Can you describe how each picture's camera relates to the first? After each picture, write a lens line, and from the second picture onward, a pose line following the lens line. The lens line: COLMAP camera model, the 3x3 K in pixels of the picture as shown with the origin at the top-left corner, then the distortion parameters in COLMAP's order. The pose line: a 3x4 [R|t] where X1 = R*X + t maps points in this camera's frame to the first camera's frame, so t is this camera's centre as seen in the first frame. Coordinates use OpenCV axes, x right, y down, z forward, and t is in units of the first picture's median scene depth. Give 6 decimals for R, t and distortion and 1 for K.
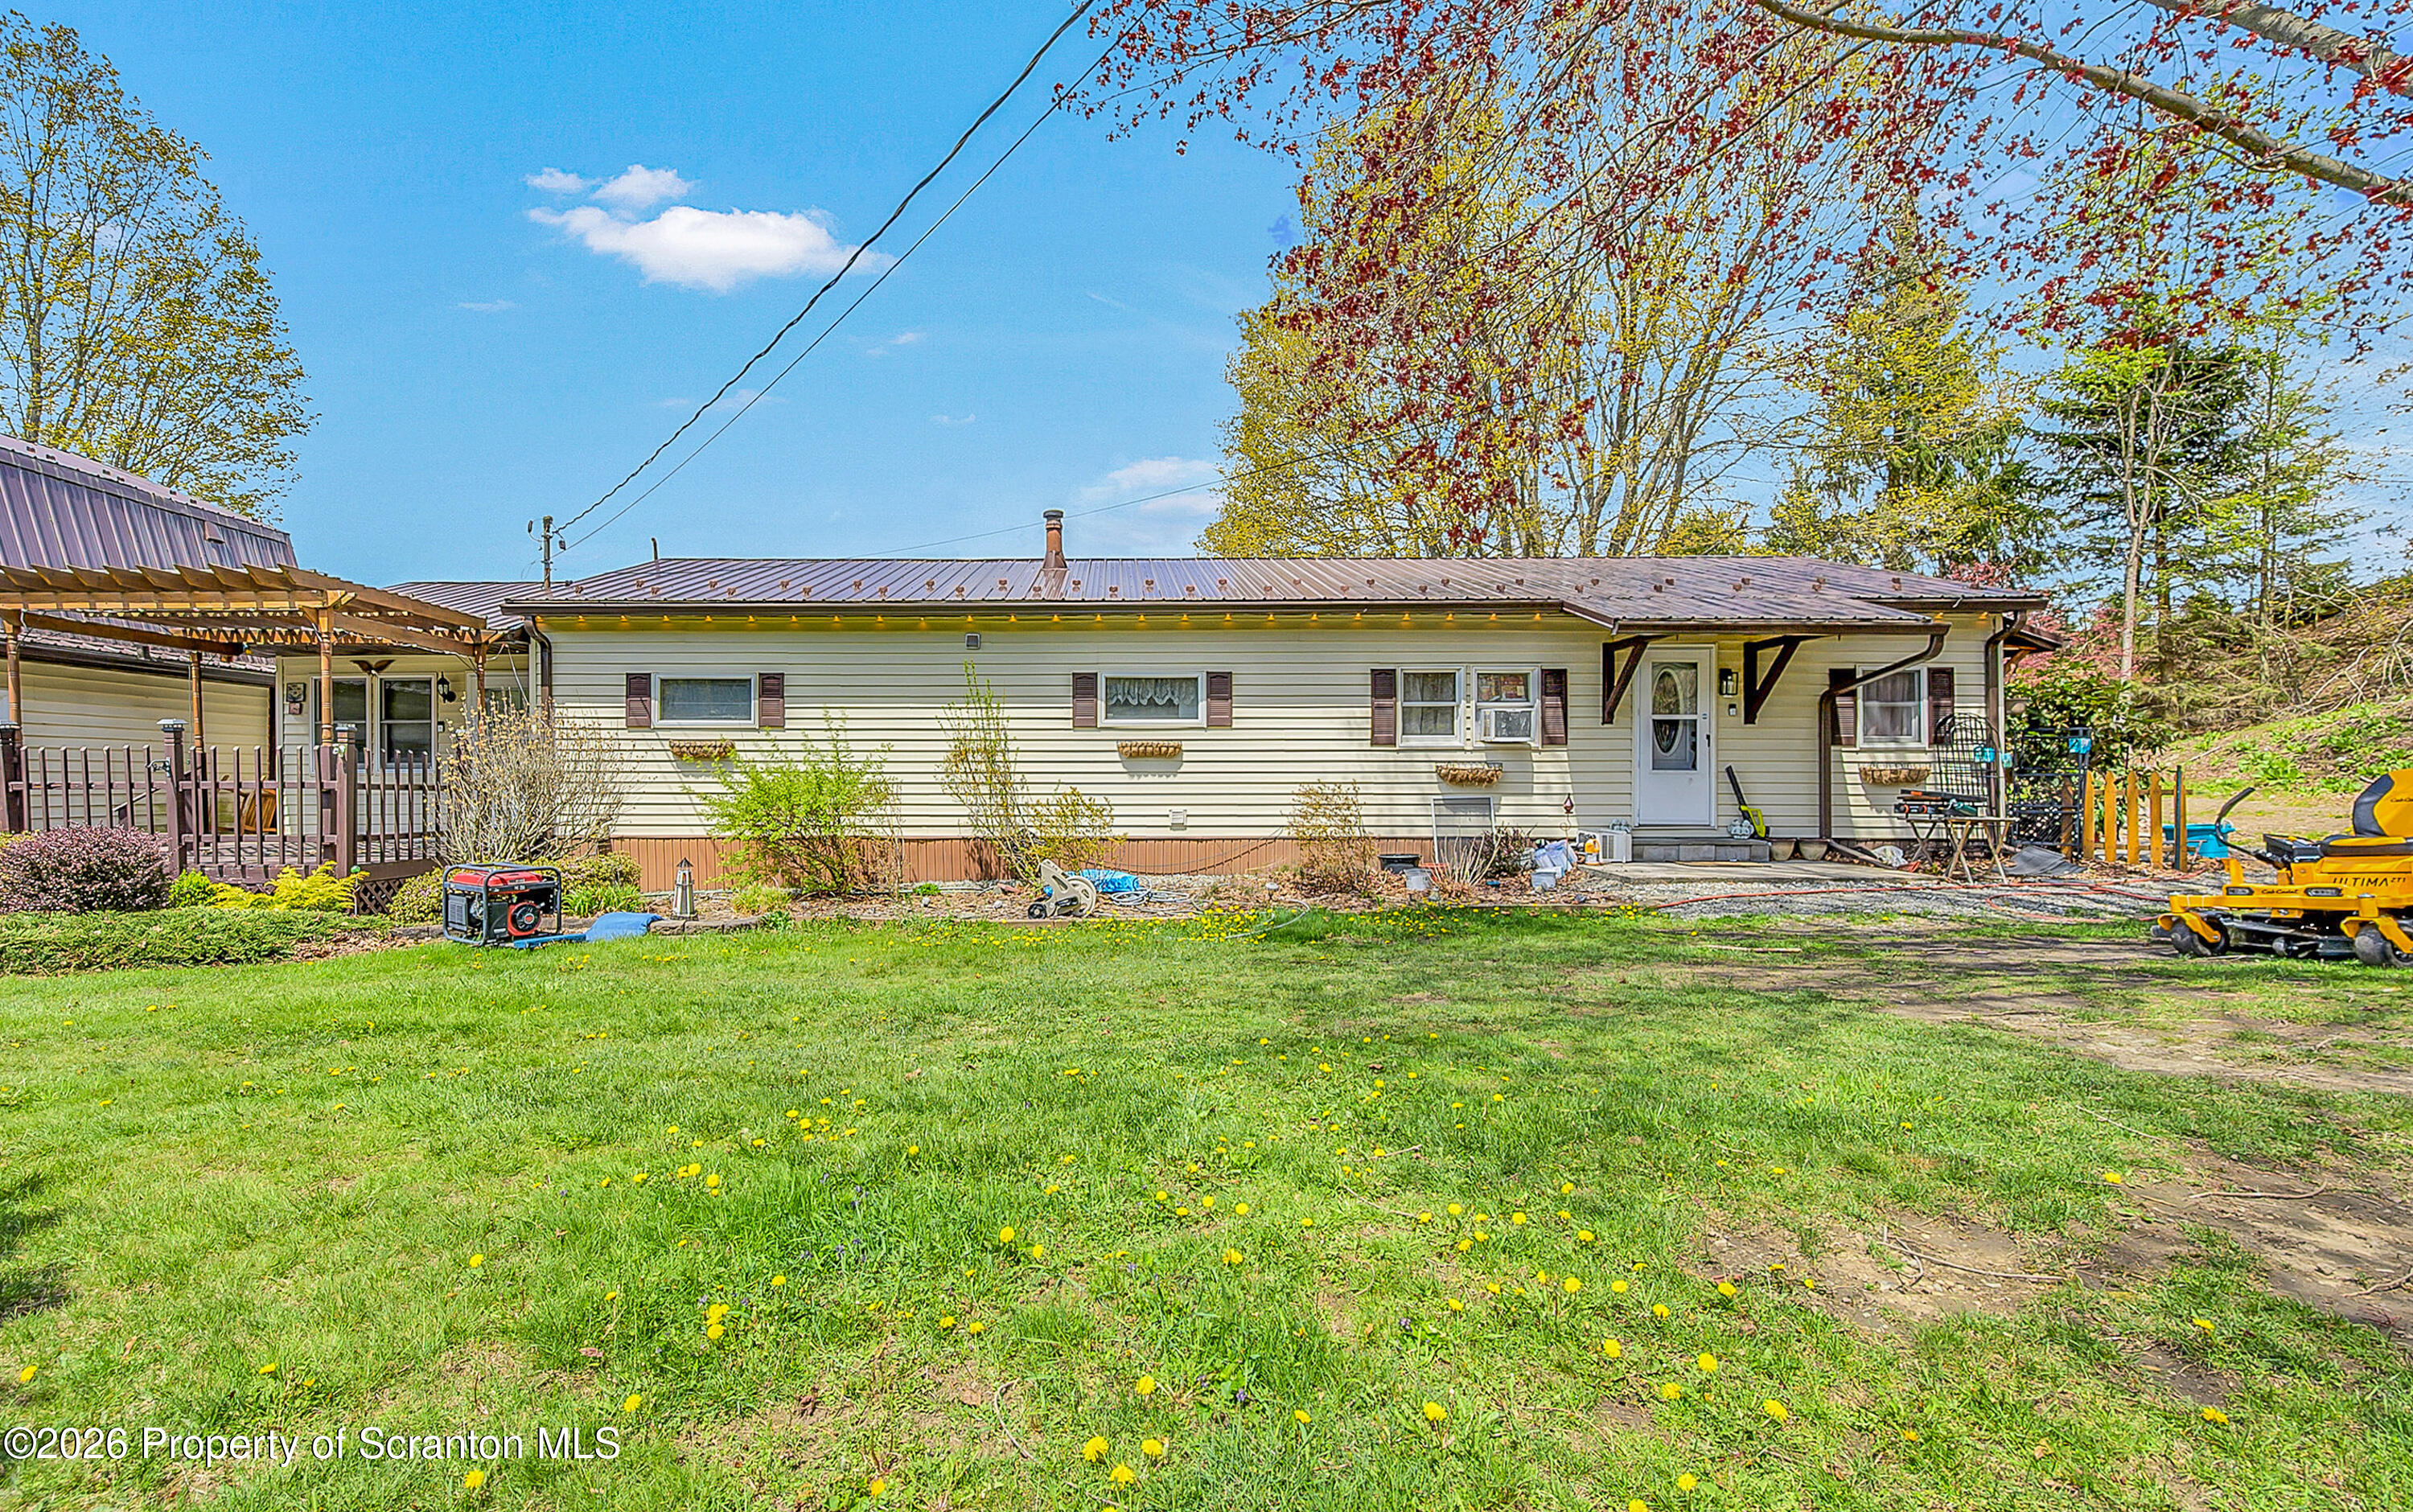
lens RADIAL K [[1129.5, 0, 1206.8], [0, 1129.5, 831.8], [0, 0, 1]] dist [-0.000133, -0.000198]
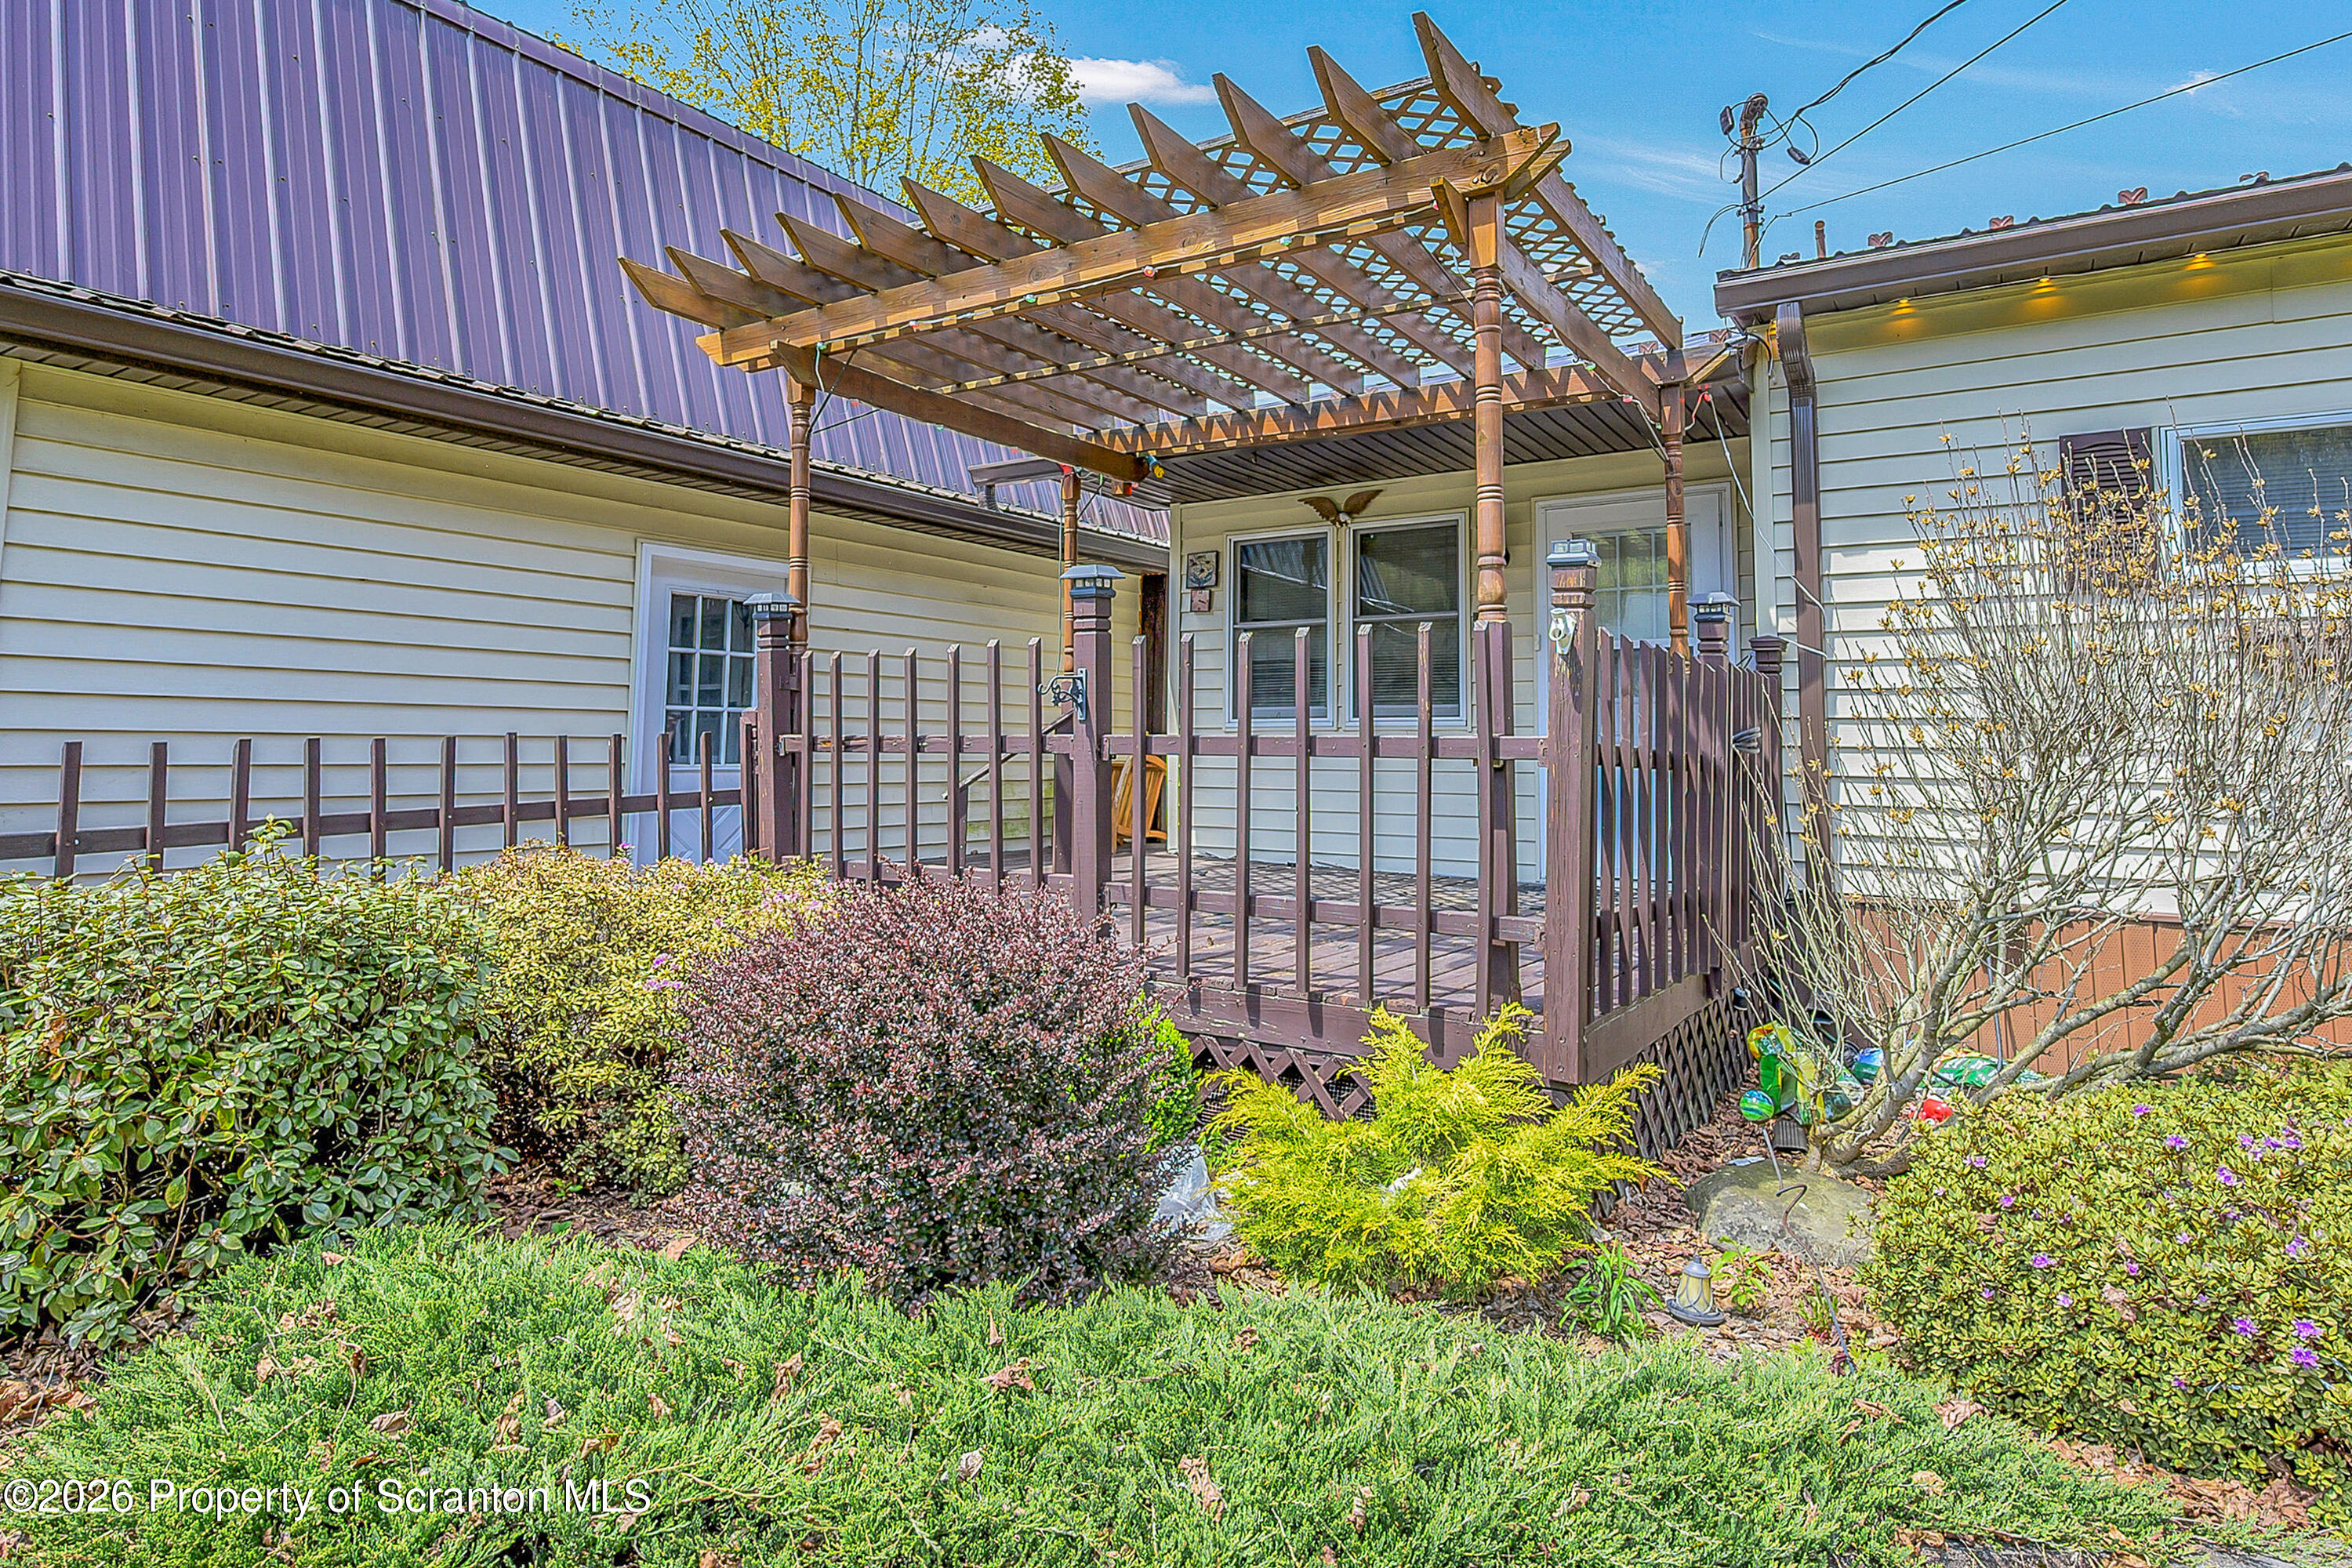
lens RADIAL K [[1336.1, 0, 1176.0], [0, 1336.1, 784.0], [0, 0, 1]] dist [-0.000304, -0.000115]
pose [[0.847299, 0.023184, -0.530610, -0.524221], [-0.037354, 0.999174, -0.015991, -0.017742], [0.529801, 0.033369, 0.847465, 0.514346]]
